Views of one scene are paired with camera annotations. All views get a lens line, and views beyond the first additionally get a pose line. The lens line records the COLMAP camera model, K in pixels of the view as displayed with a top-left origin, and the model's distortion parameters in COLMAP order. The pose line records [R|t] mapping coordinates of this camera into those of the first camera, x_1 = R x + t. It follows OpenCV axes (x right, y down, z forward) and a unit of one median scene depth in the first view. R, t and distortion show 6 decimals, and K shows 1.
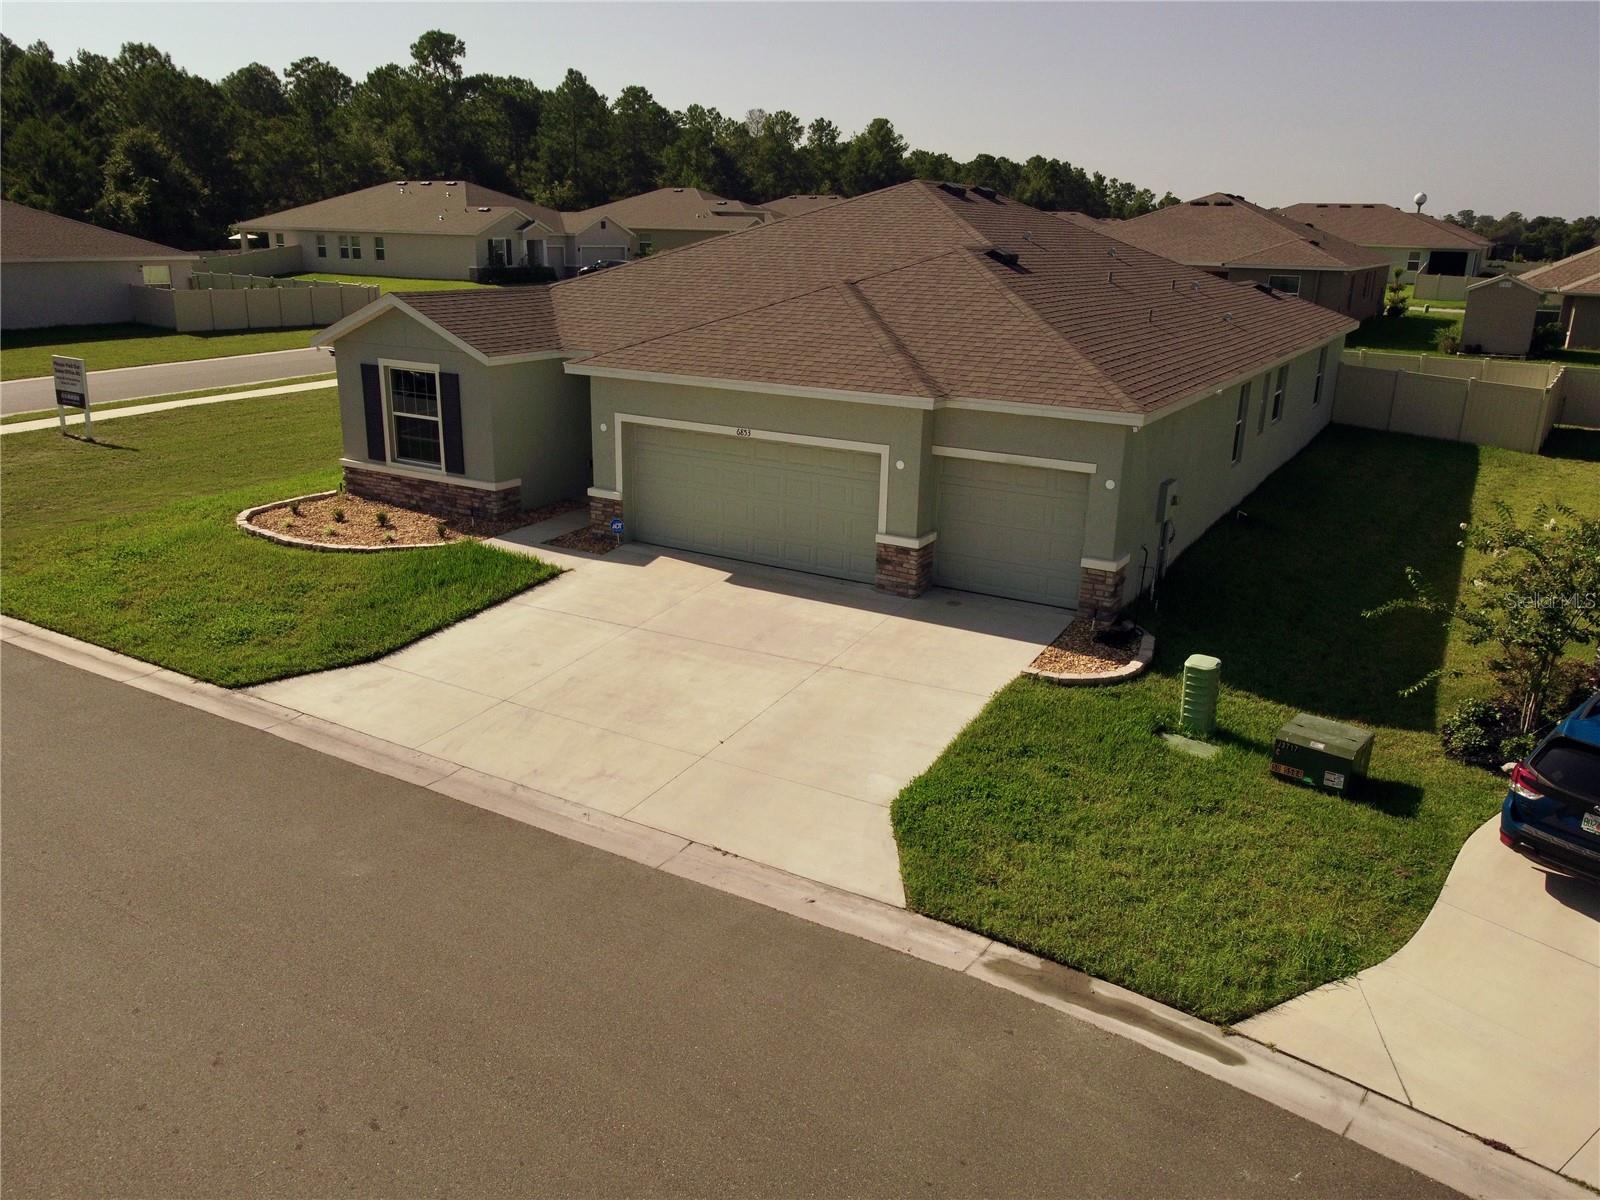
lens RADIAL K [[1209.6, 0, 800.0], [0, 1209.6, 600.0], [0, 0, 1]] dist [0.006885, -0.009436]
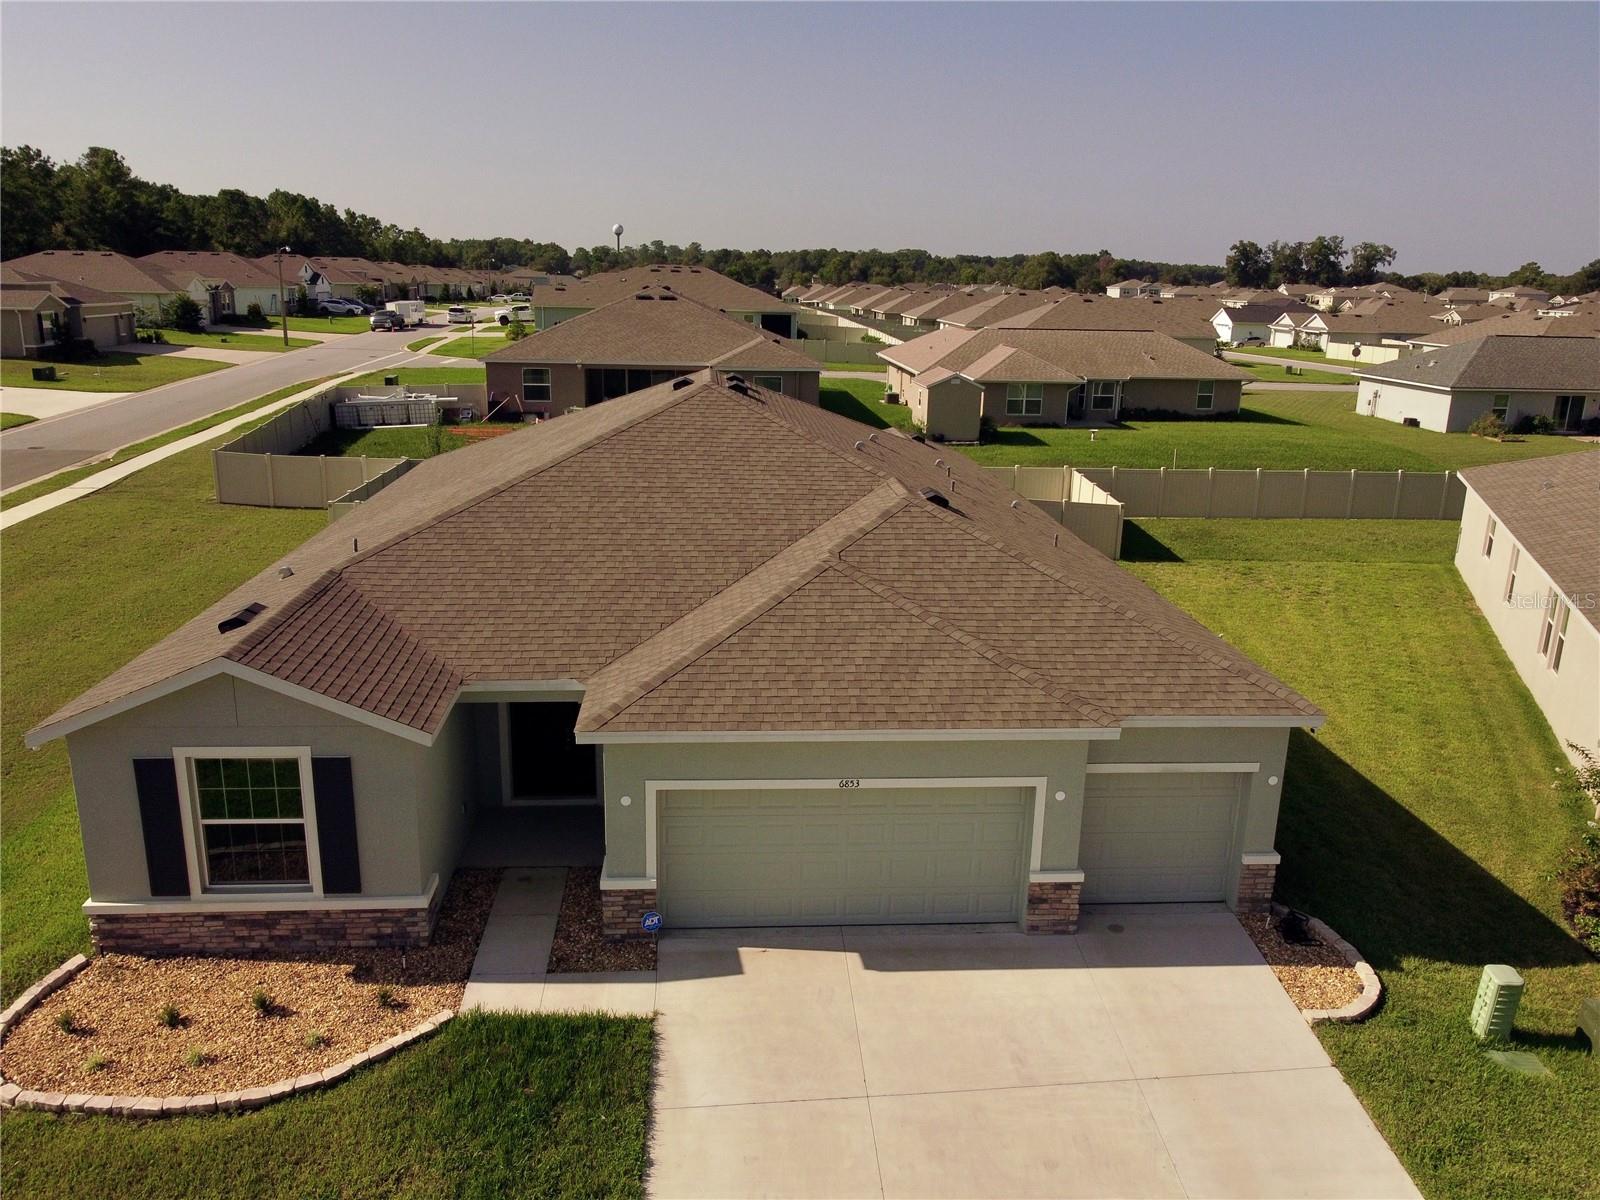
lens RADIAL K [[1207.6, 0, 800.0], [0, 1207.6, 600.0], [0, 0, 1]] dist [0.012343, -0.011461]
pose [[0.823253, -0.154266, 0.546312, -0.453315], [0.164203, 0.985940, 0.030964, -0.265447], [-0.543408, 0.064215, 0.837009, 0.309062]]
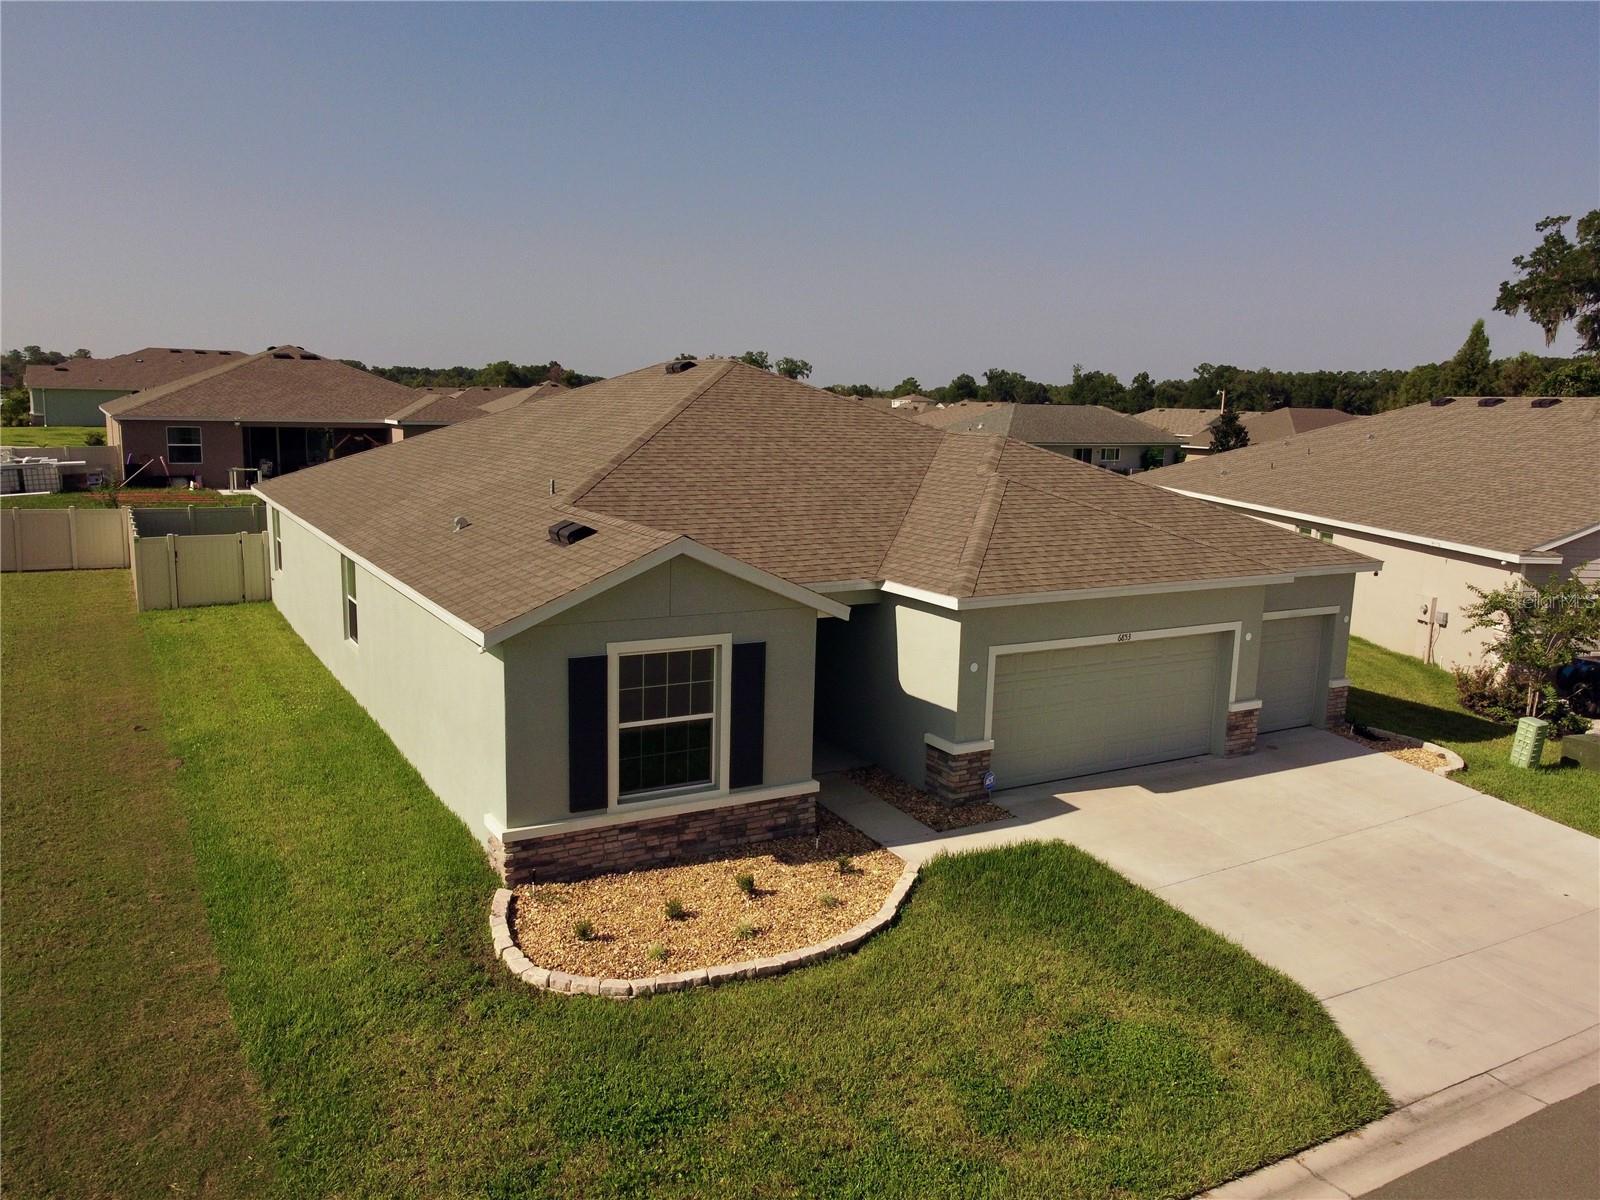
lens RADIAL K [[1207.6, 0, 800.0], [0, 1207.6, 600.0], [0, 0, 1]] dist [0.012343, -0.011461]
pose [[0.493198, -0.153000, 0.856357, -0.898942], [0.242201, 0.969639, 0.033750, -0.239125], [-0.835521, 0.190765, 0.515281, 0.659142]]
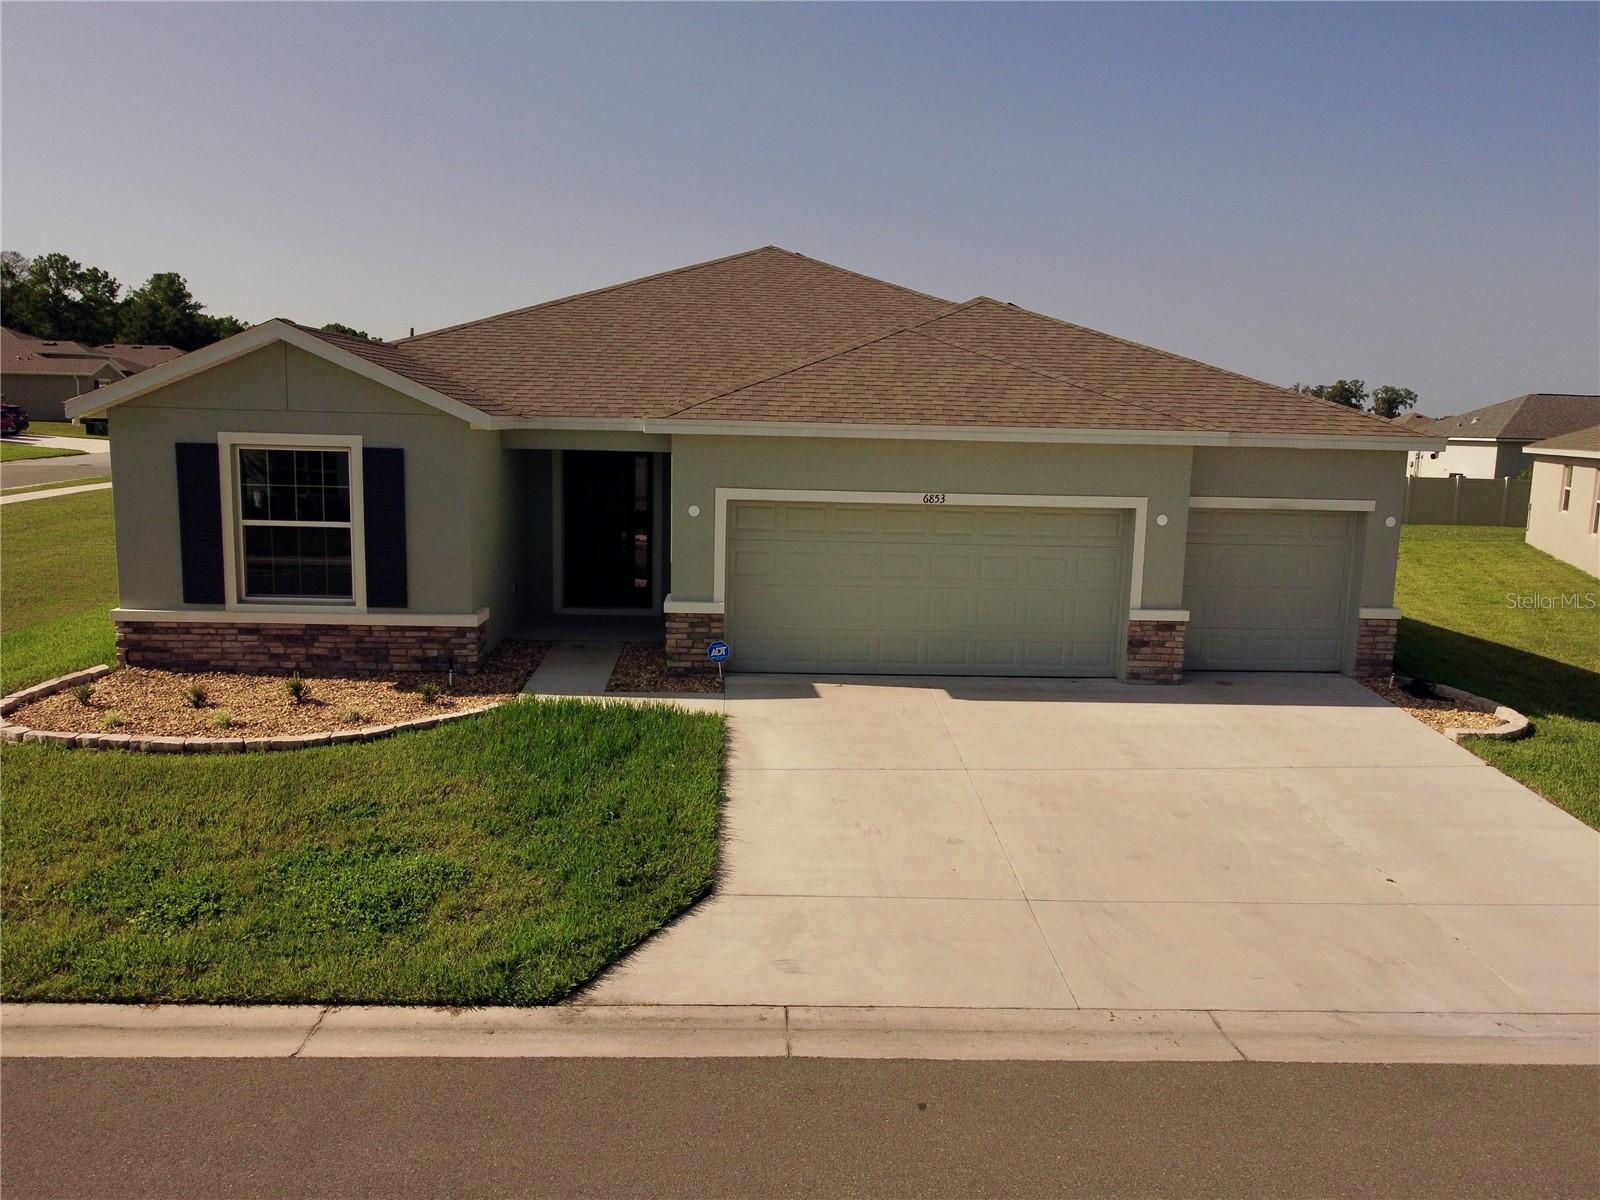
lens RADIAL K [[1209.6, 0, 800.0], [0, 1209.6, 600.0], [0, 0, 1]] dist [0.006885, -0.009436]
pose [[0.835921, -0.081435, 0.542775, -0.483119], [0.155839, 0.983446, -0.092455, -0.018909], [-0.526261, 0.161871, 0.834774, 0.394460]]
